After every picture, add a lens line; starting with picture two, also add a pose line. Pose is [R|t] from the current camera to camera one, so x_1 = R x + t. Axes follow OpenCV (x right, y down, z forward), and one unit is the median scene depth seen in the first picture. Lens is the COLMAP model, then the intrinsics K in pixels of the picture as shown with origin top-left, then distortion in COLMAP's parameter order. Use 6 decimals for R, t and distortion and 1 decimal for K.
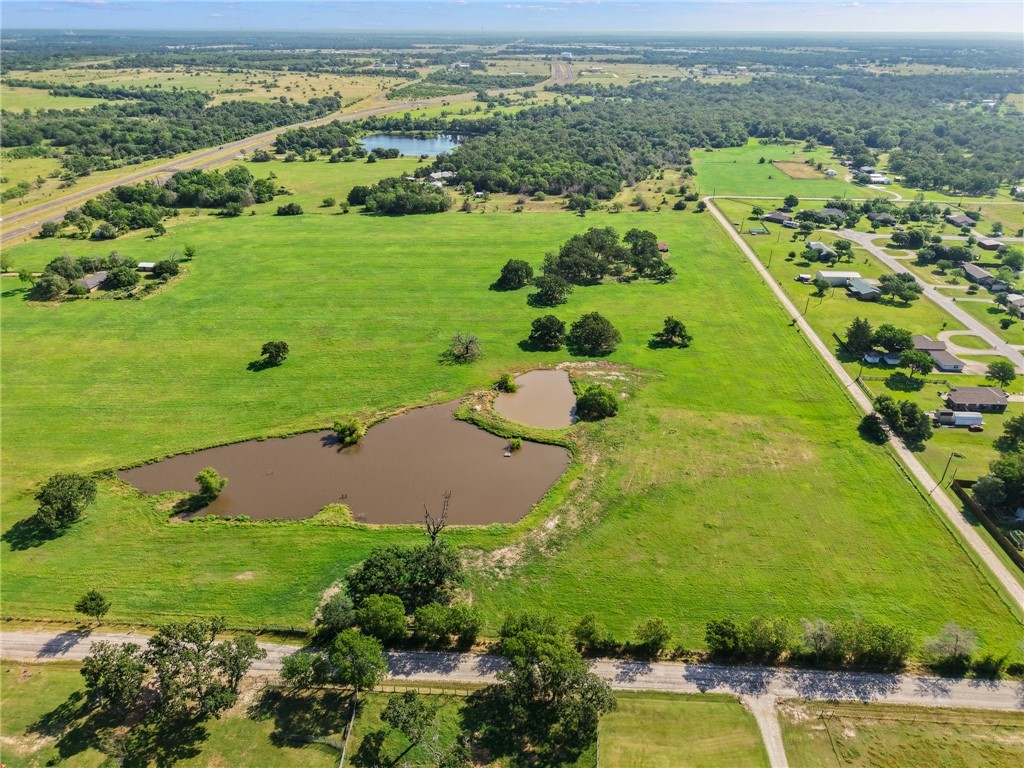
lens RADIAL K [[685.3, 0, 512.0], [0, 685.3, 384.0], [0, 0, 1]] dist [0.006808, -0.002281]
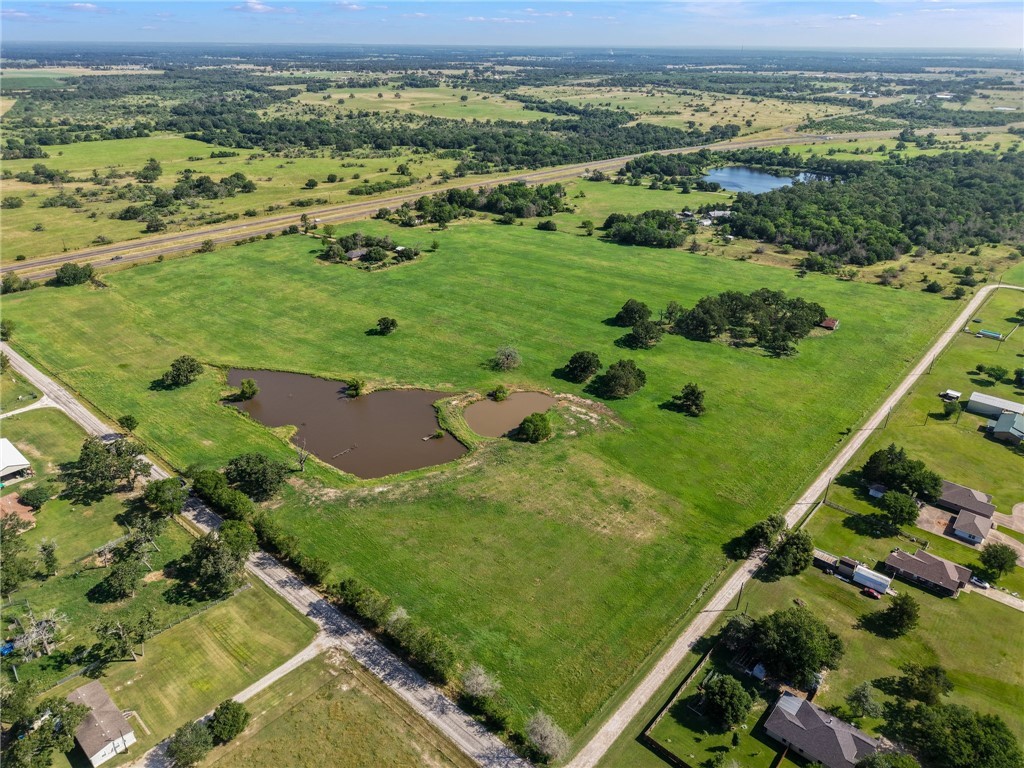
lens RADIAL K [[708.7, 0, 511.9], [0, 708.7, 347.8], [0, 0, 1]] dist [0.011750, -0.004507]
pose [[0.790875, 0.243506, -0.561445, 0.580596], [-0.285497, 0.958285, 0.013458, -0.085586], [0.541302, 0.149647, 0.827404, -0.002392]]
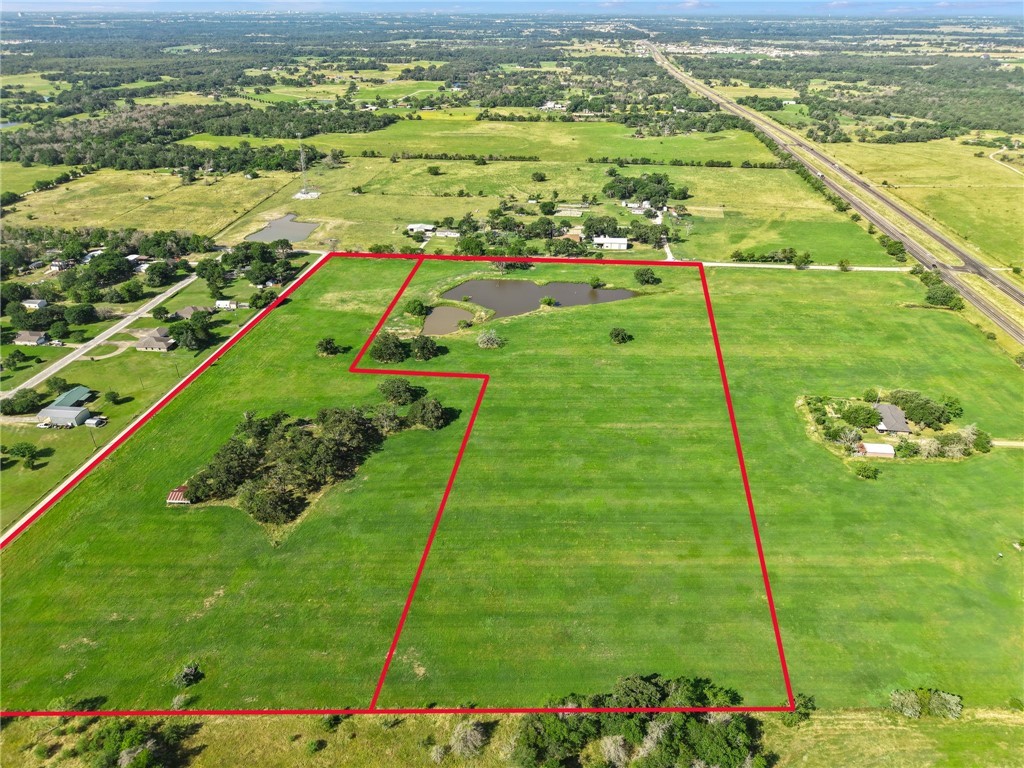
lens RADIAL K [[685.3, 0, 512.0], [0, 685.3, 384.0], [0, 0, 1]] dist [0.006808, -0.002281]
pose [[-0.999047, -0.026955, 0.034342, -0.157280], [0.013579, 0.555742, 0.831244, -1.100833], [-0.041492, 0.830918, -0.554846, 1.744299]]
